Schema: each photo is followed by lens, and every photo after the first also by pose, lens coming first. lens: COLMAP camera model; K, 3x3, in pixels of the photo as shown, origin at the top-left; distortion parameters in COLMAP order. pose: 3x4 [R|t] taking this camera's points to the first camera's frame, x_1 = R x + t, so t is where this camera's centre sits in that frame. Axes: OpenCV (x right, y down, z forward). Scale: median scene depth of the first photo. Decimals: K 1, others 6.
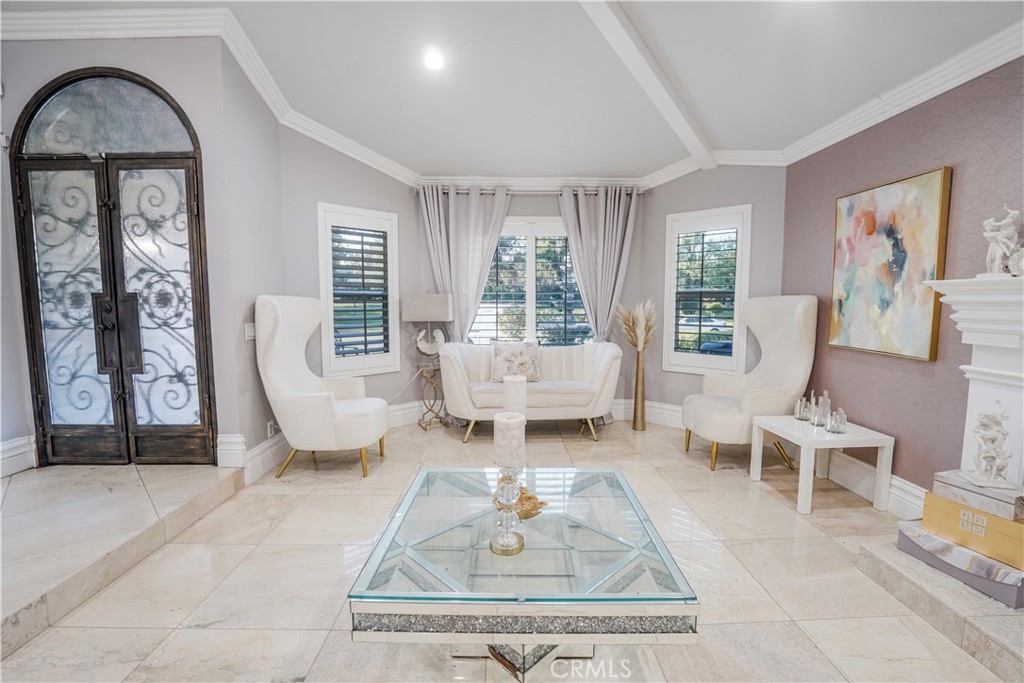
lens RADIAL K [[444.1, 0, 516.6], [0, 444.1, 343.3], [0, 0, 1]] dist [-0.034637, 0.008468]
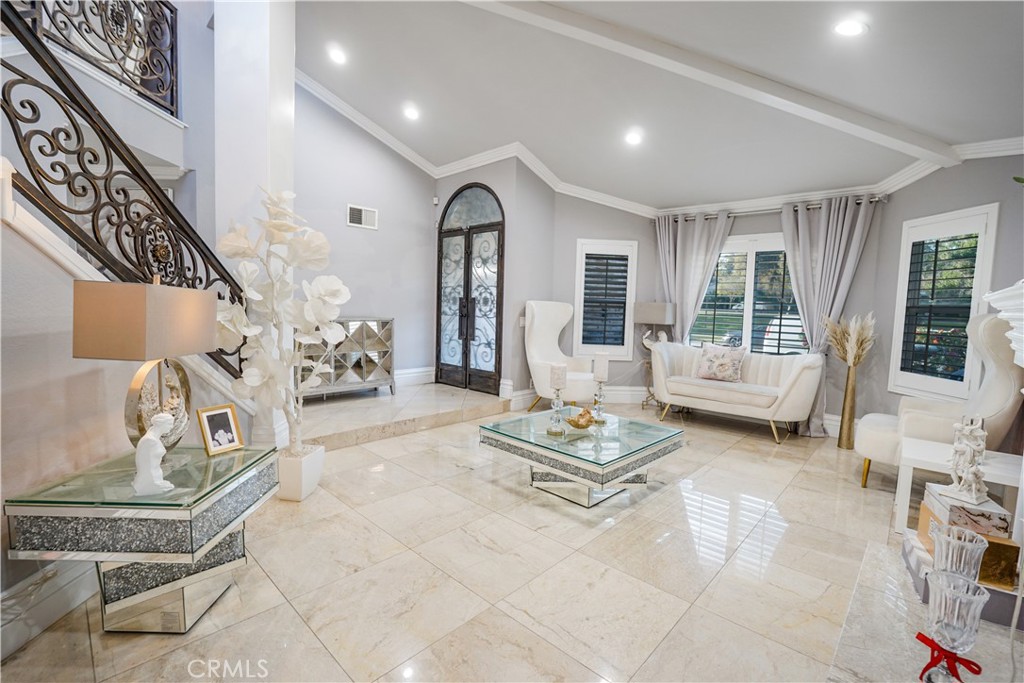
lens RADIAL K [[444.1, 0, 526.4], [0, 444.1, 342.5], [0, 0, 1]] dist [-0.034637, 0.008468]
pose [[0.739241, 0.078845, -0.668810, 0.573075], [-0.092382, 0.995607, 0.015260, 0.026045], [0.667075, 0.050505, 0.743277, -0.266004]]
